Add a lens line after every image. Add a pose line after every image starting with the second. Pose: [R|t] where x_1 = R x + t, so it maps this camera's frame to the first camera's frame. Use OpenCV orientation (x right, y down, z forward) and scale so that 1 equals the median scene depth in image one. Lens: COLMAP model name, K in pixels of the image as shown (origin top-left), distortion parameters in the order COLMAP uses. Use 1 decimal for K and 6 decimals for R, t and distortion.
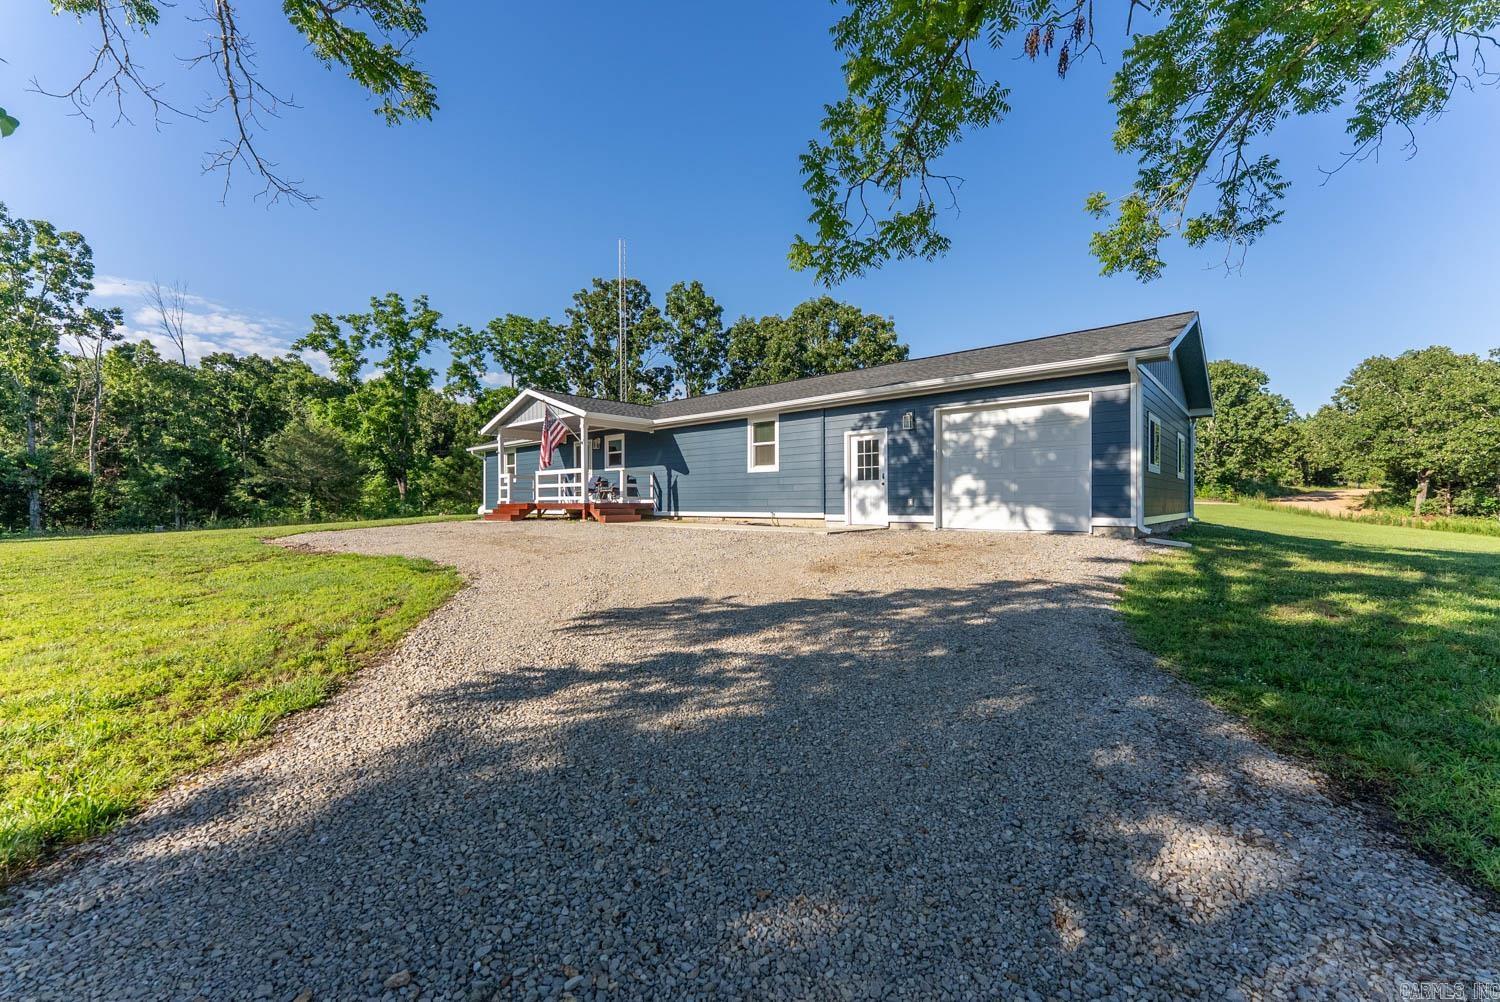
lens RADIAL K [[607.2, 0, 739.3], [0, 607.2, 503.0], [0, 0, 1]] dist [0.003722, 0.000044]
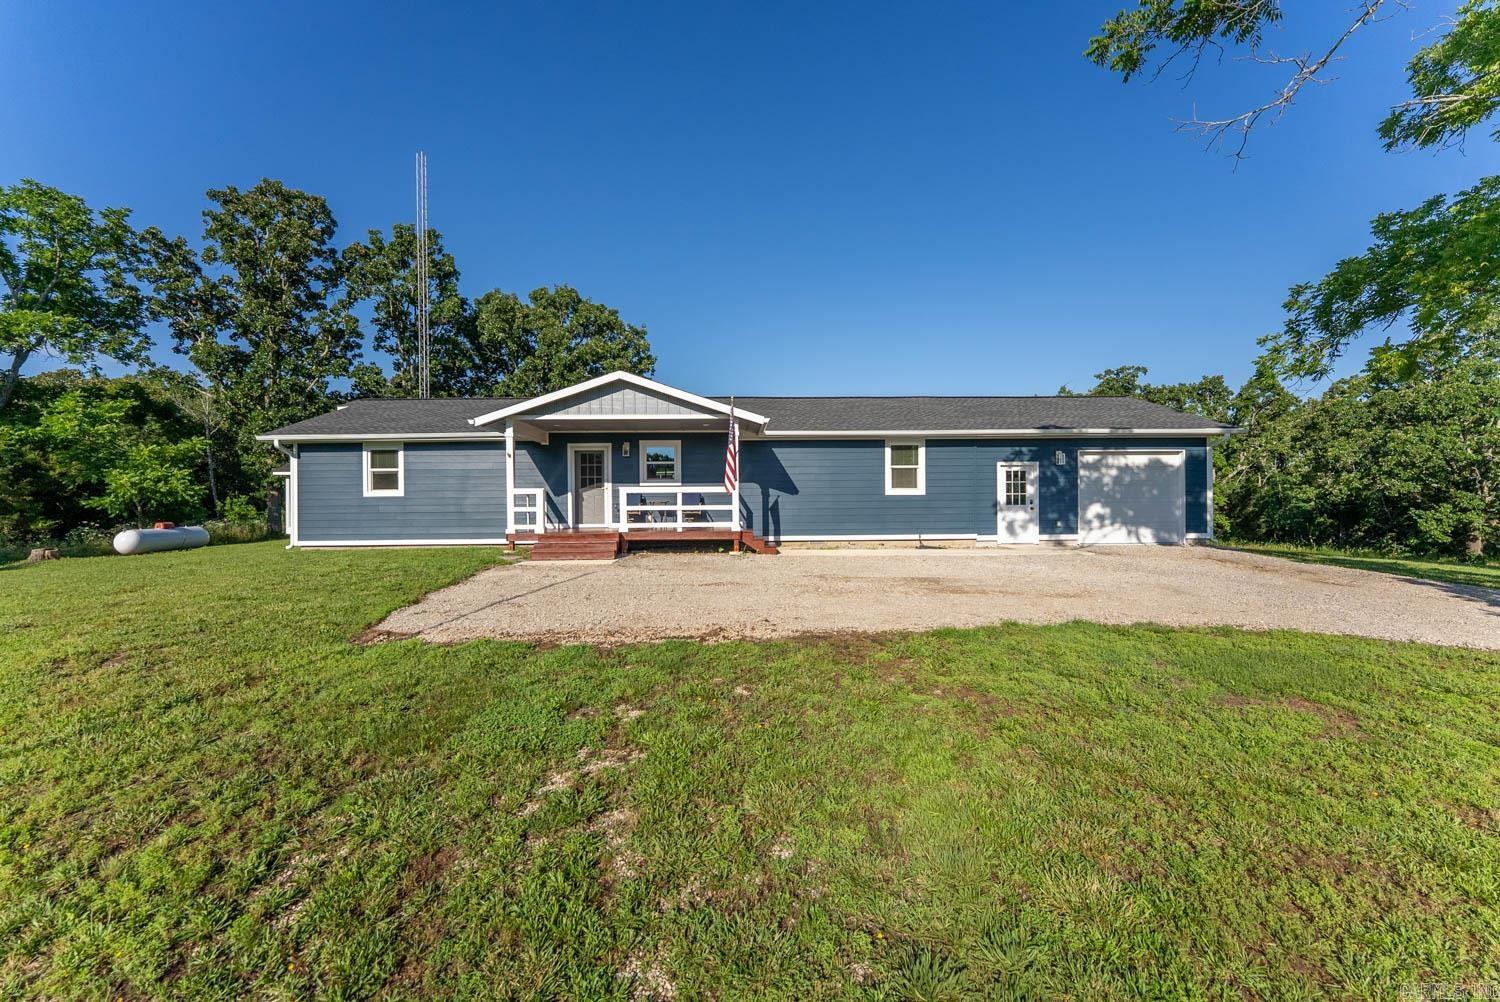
lens RADIAL K [[607.2, 0, 739.3], [0, 607.2, 503.0], [0, 0, 1]] dist [0.003722, 0.000044]
pose [[0.727635, -0.001815, 0.685962, -1.028791], [0.003505, 0.999993, -0.001073, -0.045427], [-0.685956, 0.003185, 0.727636, 0.548449]]
